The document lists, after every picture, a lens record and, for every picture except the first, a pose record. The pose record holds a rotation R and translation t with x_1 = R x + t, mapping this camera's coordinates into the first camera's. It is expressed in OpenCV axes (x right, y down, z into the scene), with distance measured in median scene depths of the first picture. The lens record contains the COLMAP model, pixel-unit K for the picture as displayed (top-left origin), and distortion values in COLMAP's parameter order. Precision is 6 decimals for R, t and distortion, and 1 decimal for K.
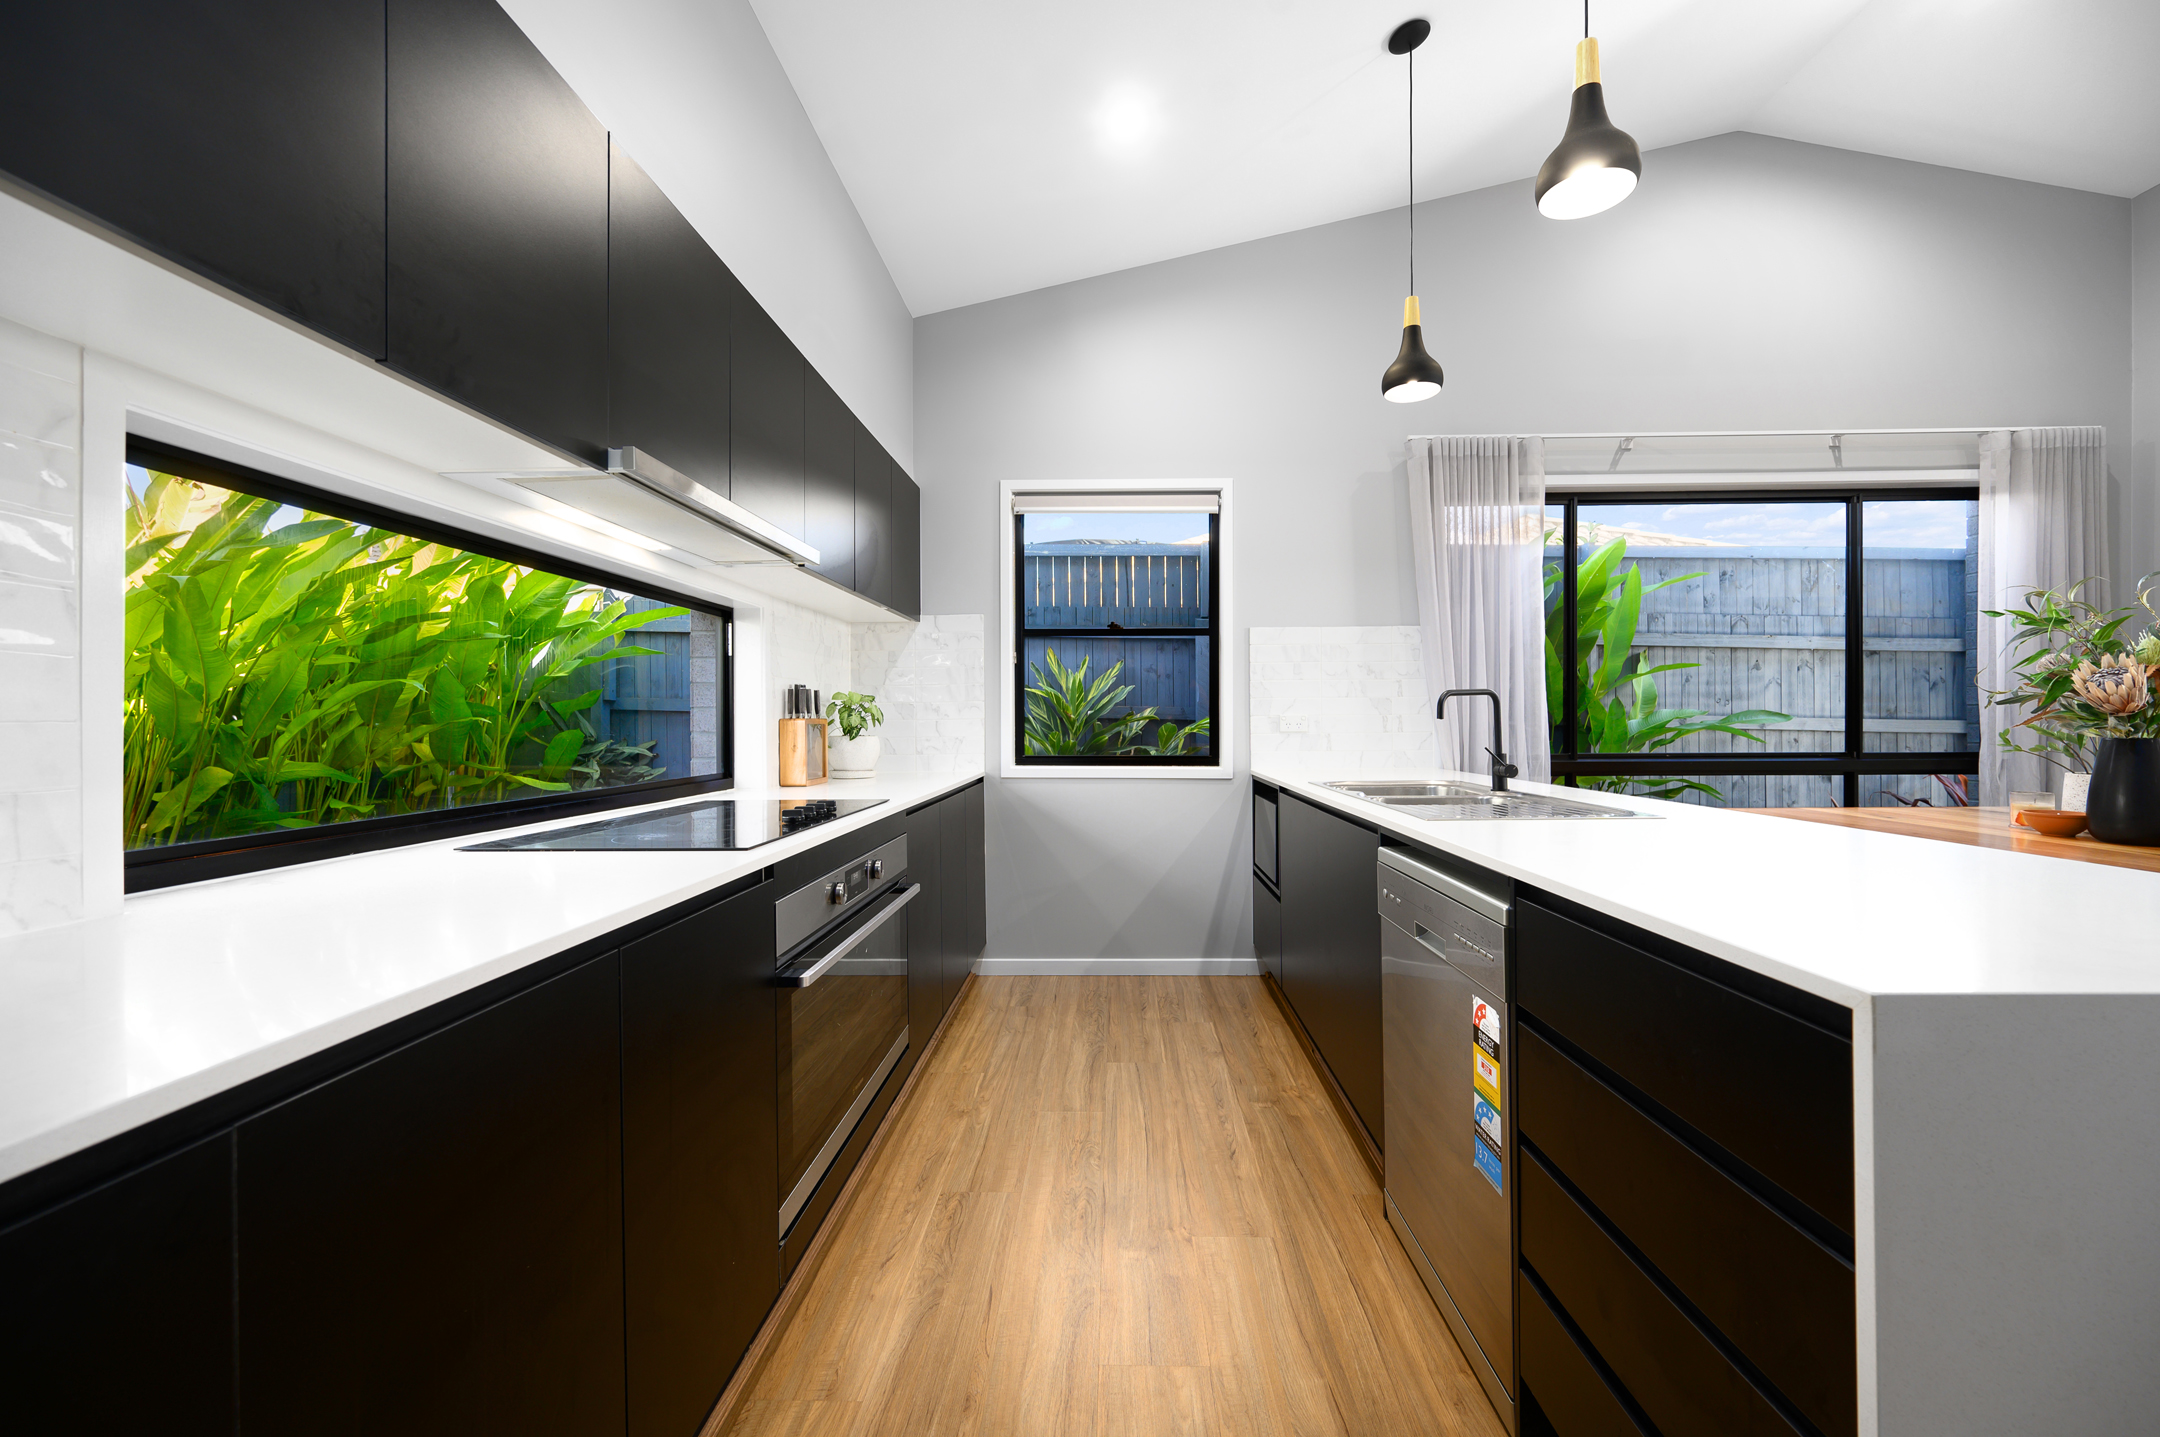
lens RADIAL K [[855.4, 0, 1109.4], [0, 855.4, 711.2], [0, 0, 1]] dist [-0.000131, -0.000072]
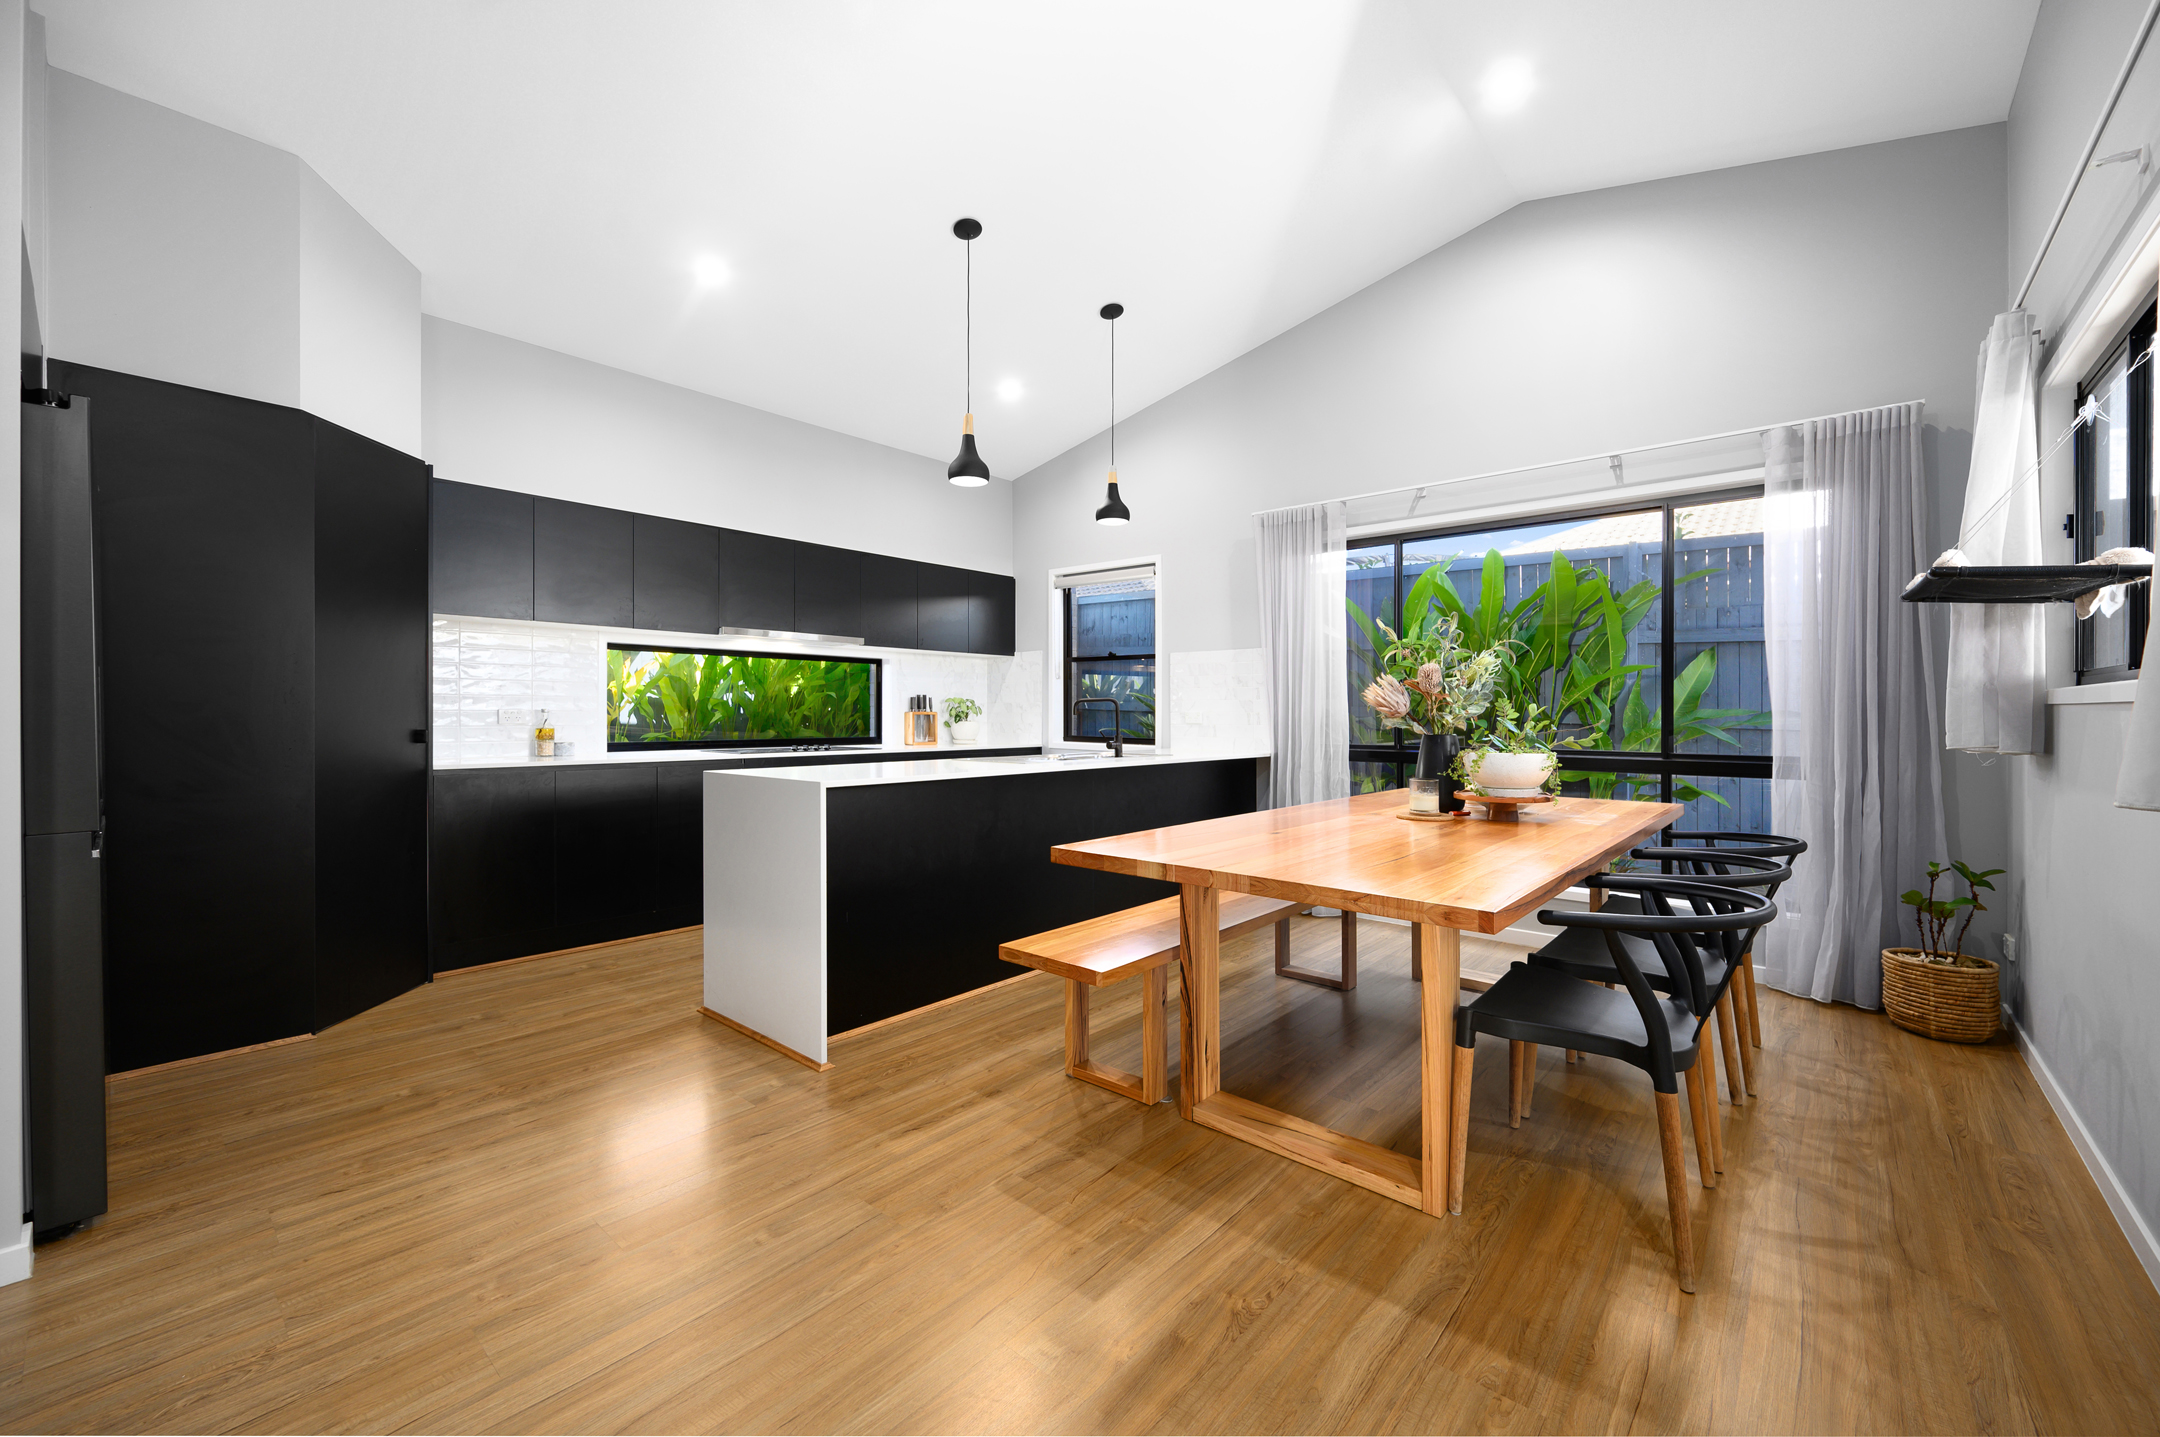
lens RADIAL K [[855.4, 0, 1109.4], [0, 855.4, 711.2], [0, 0, 1]] dist [-0.000131, -0.000072]
pose [[0.771178, 0.010018, -0.636541, 1.043150], [-0.000477, 0.999885, 0.015158, -0.018957], [0.636620, -0.011386, 0.771094, -0.228867]]
